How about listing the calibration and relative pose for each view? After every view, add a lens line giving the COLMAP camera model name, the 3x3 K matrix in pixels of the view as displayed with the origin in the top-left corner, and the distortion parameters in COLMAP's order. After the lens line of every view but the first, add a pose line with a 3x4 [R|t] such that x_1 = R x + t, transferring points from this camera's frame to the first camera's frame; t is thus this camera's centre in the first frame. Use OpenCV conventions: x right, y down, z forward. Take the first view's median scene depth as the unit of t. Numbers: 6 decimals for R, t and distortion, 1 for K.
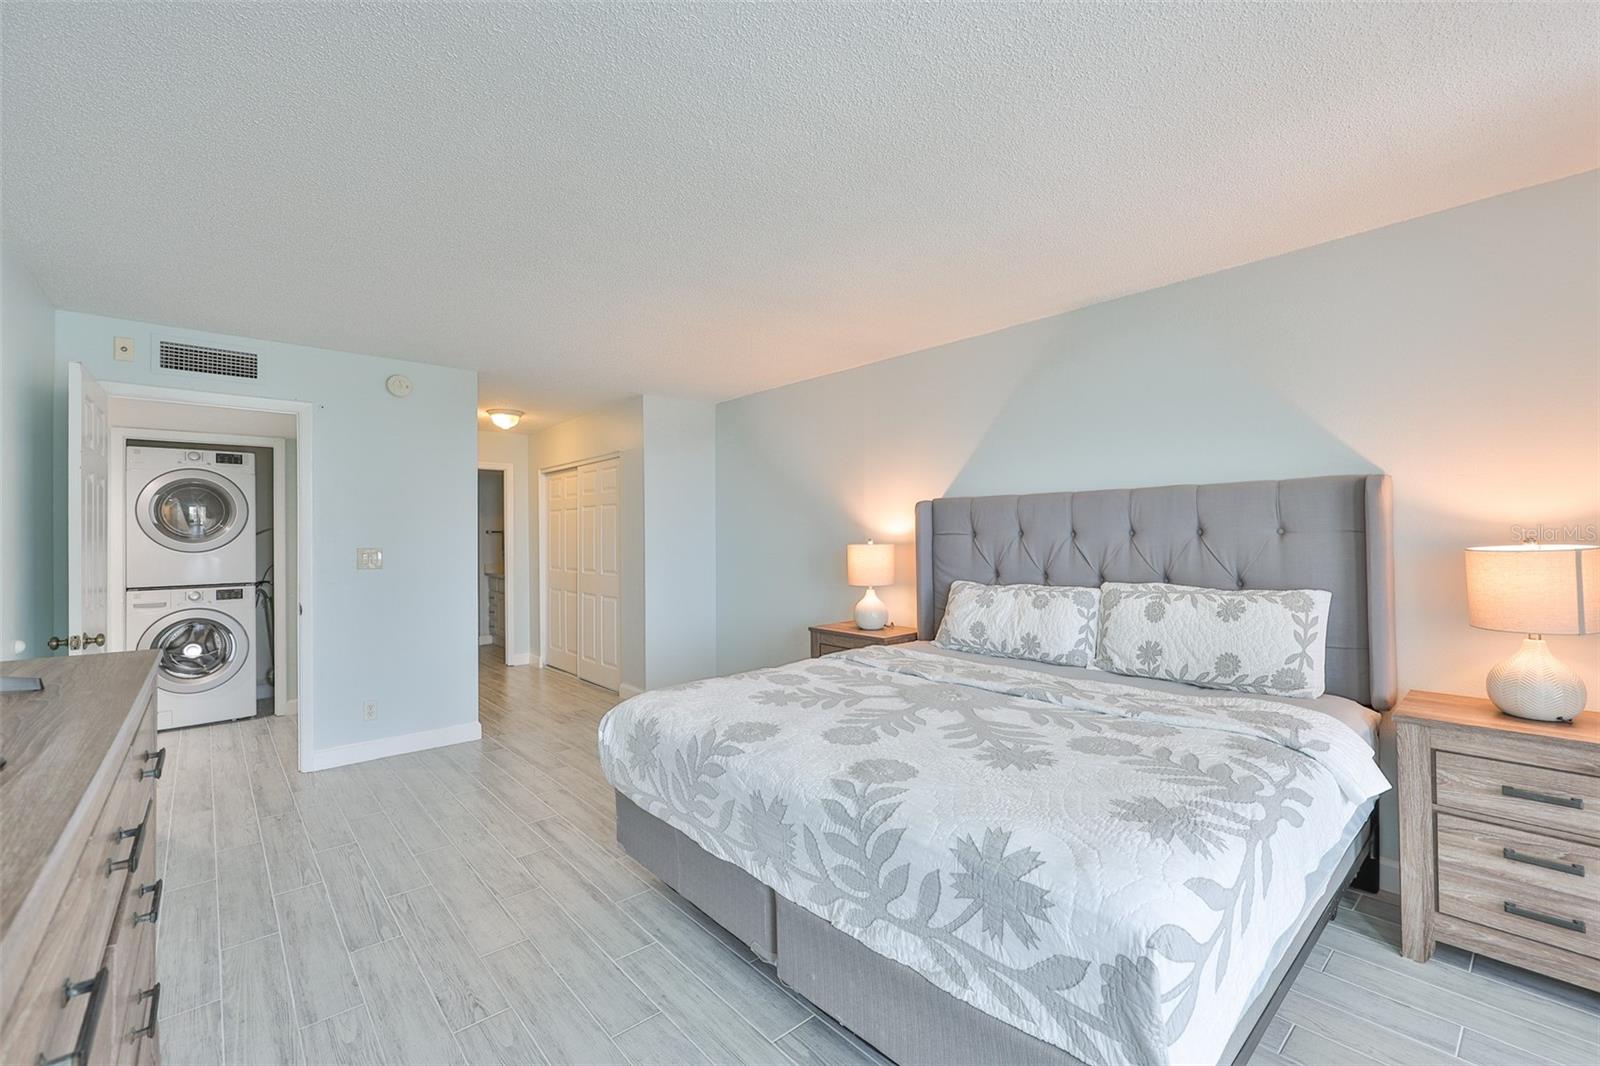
lens RADIAL K [[685.2, 0, 804.8], [0, 685.2, 528.8], [0, 0, 1]] dist [-0.005890, 0.000521]
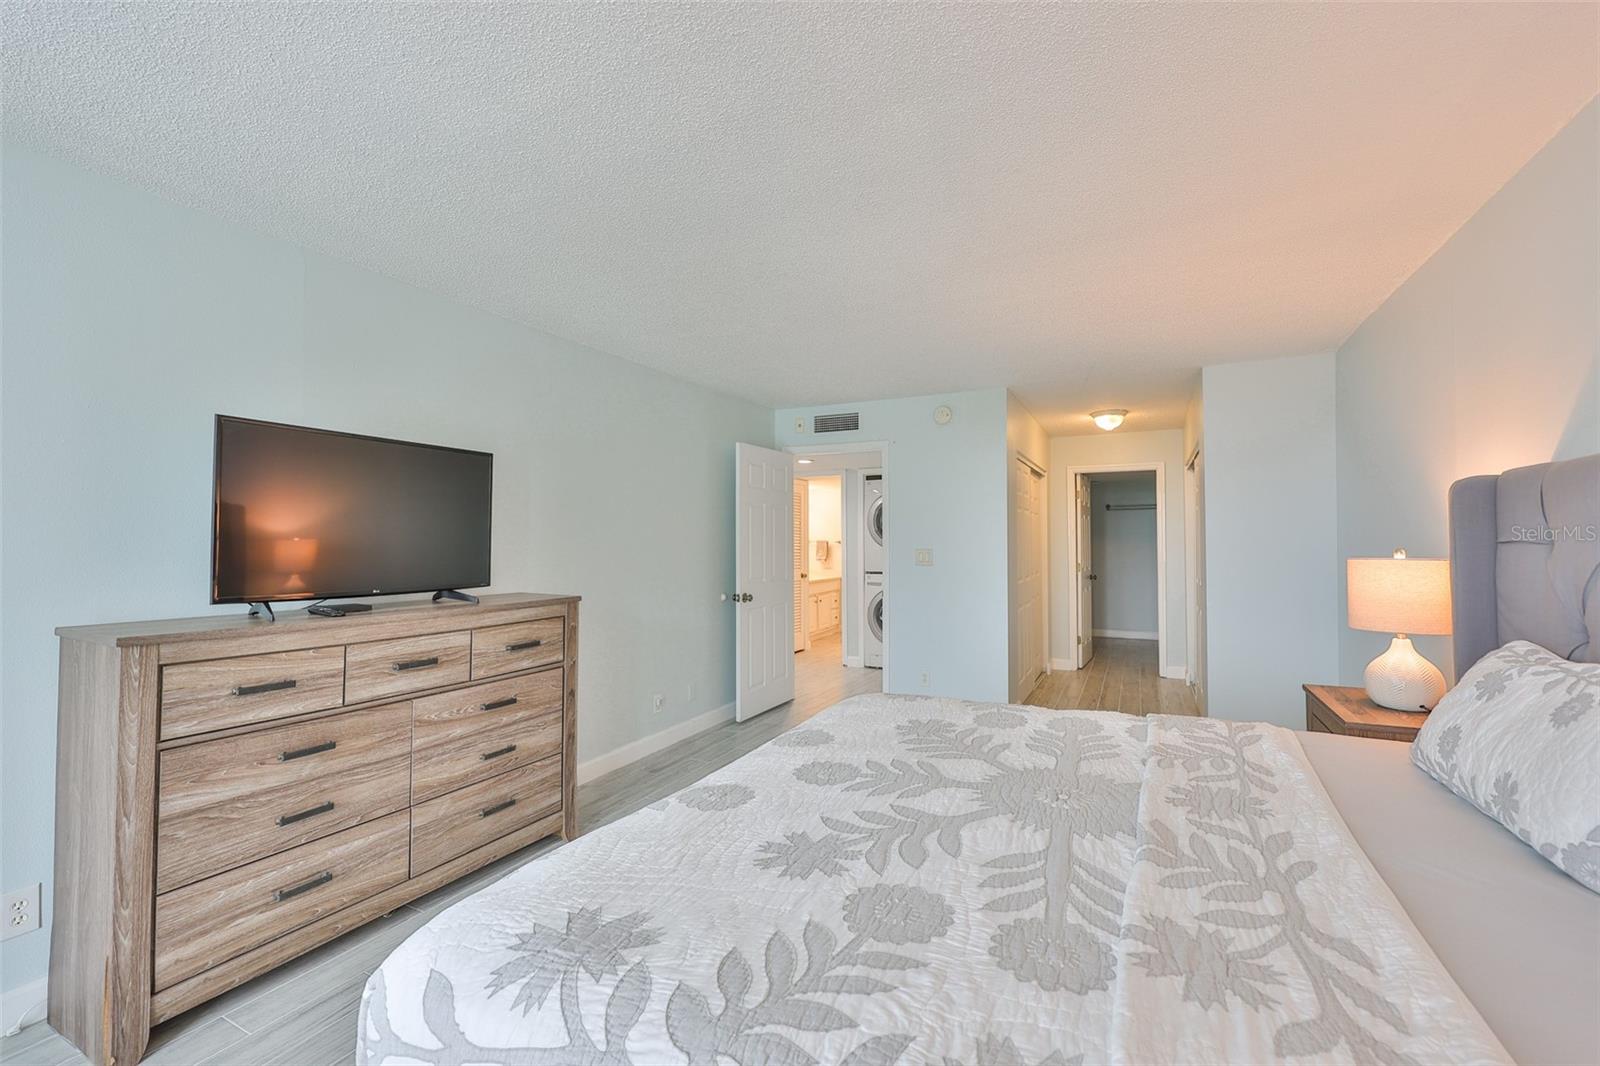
lens RADIAL K [[685.2, 0, 804.4], [0, 685.2, 524.9], [0, 0, 1]] dist [-0.005890, 0.000521]
pose [[0.358895, -0.013999, -0.933273, 0.412587], [0.008450, 0.999895, -0.011749, -0.002595], [0.933340, -0.003669, 0.358976, 0.308841]]
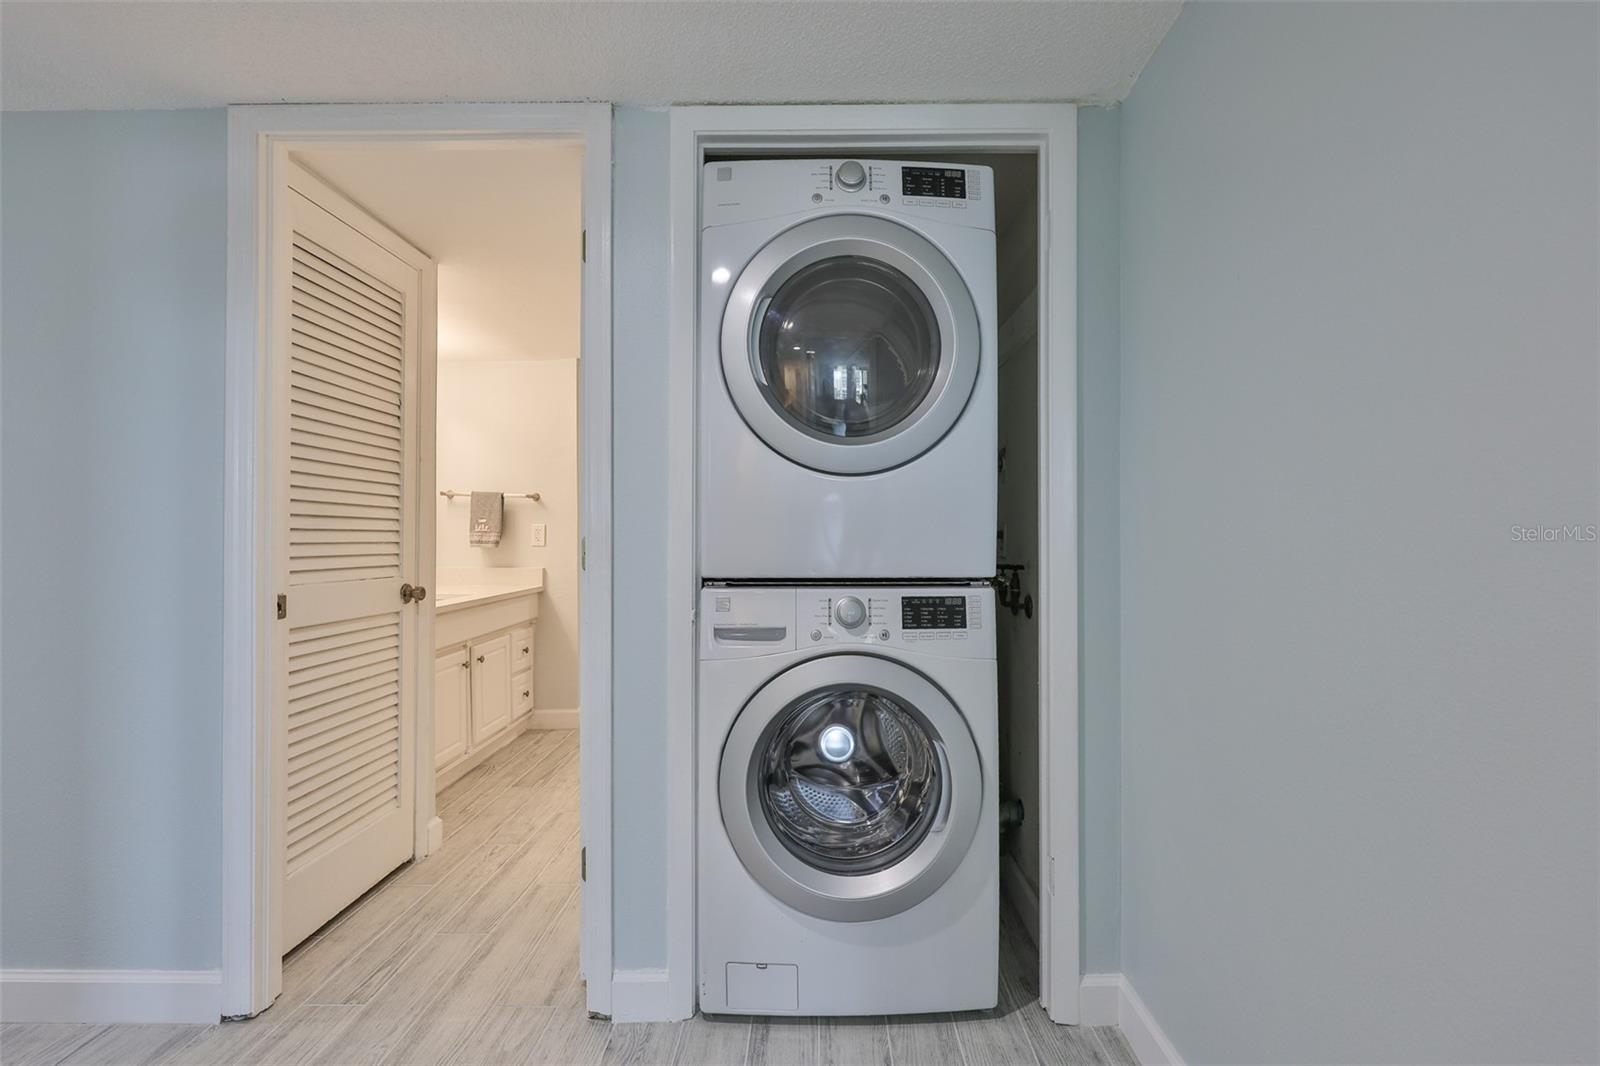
lens RADIAL K [[685.2, 0, 797.0], [0, 685.2, 531.9], [0, 0, 1]] dist [-0.005890, 0.000521]
pose [[0.730815, 0.004425, -0.682561, -0.721474], [-0.001738, 0.999988, 0.004621, 0.061841], [0.682573, -0.002191, 0.730814, 0.777747]]
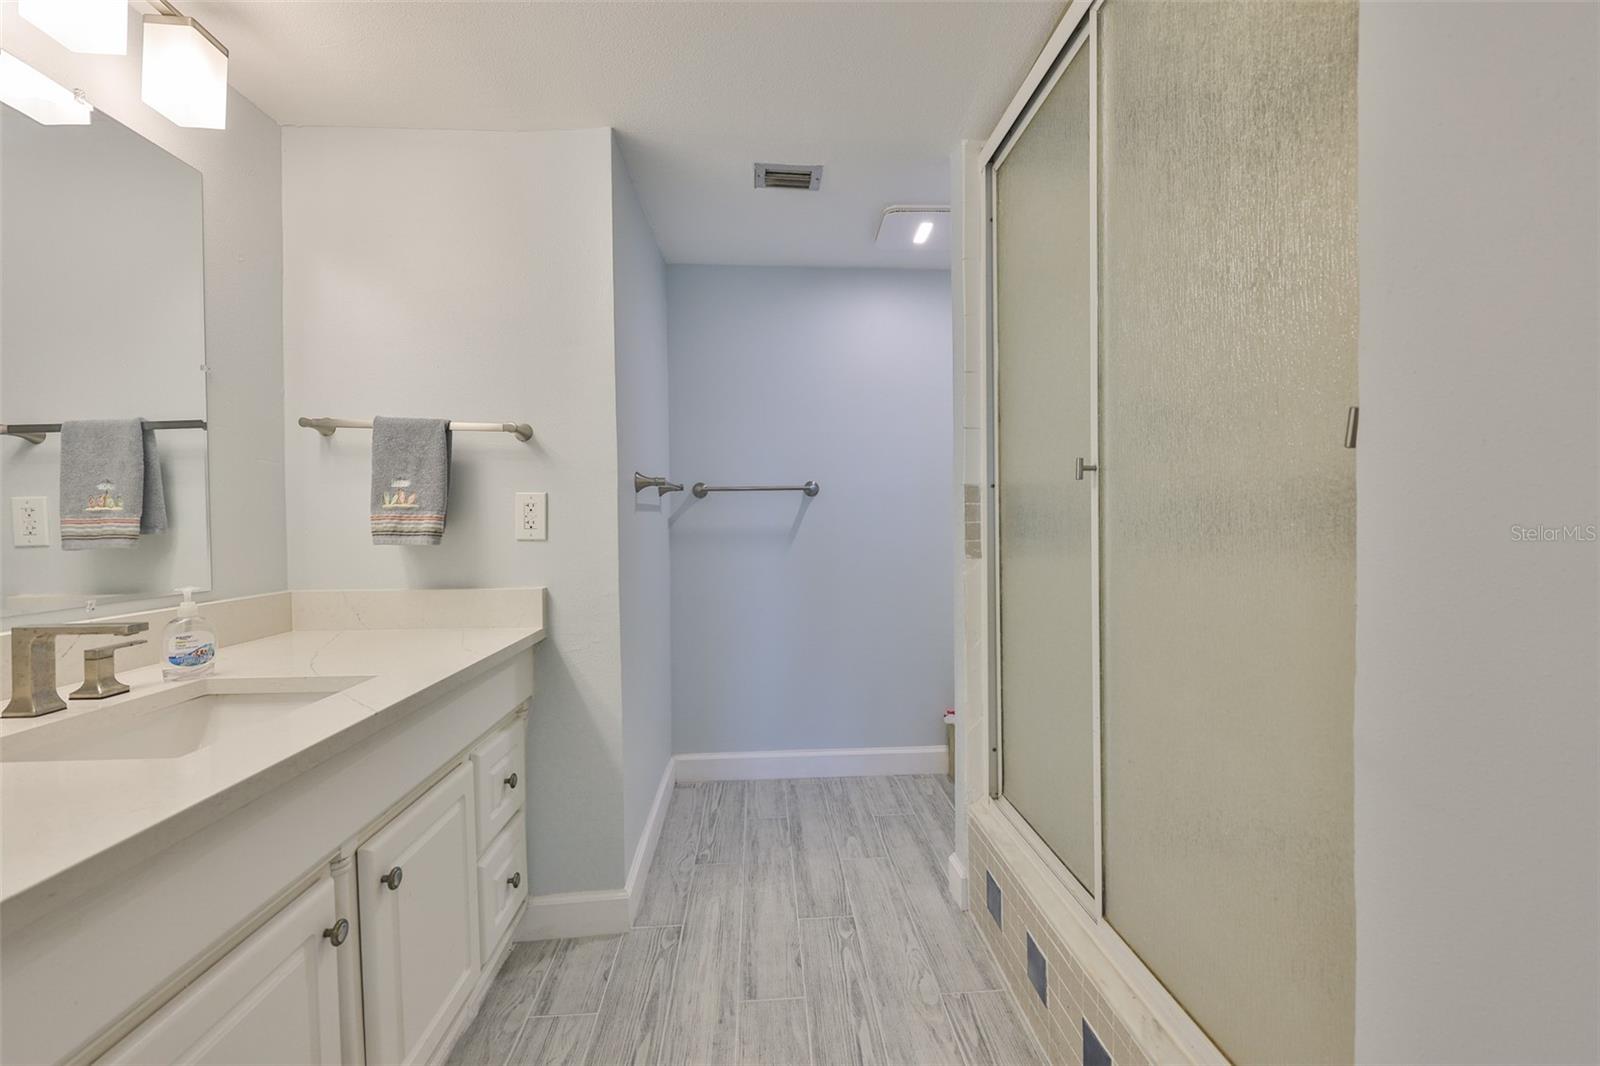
lens RADIAL K [[685.2, 0, 811.2], [0, 685.2, 536.4], [0, 0, 1]] dist [-0.005890, 0.000521]
pose [[0.781313, 0.021449, -0.623771, -1.147009], [0.001911, 0.999322, 0.036757, 0.067422], [0.624137, -0.029911, 0.780742, 0.965410]]
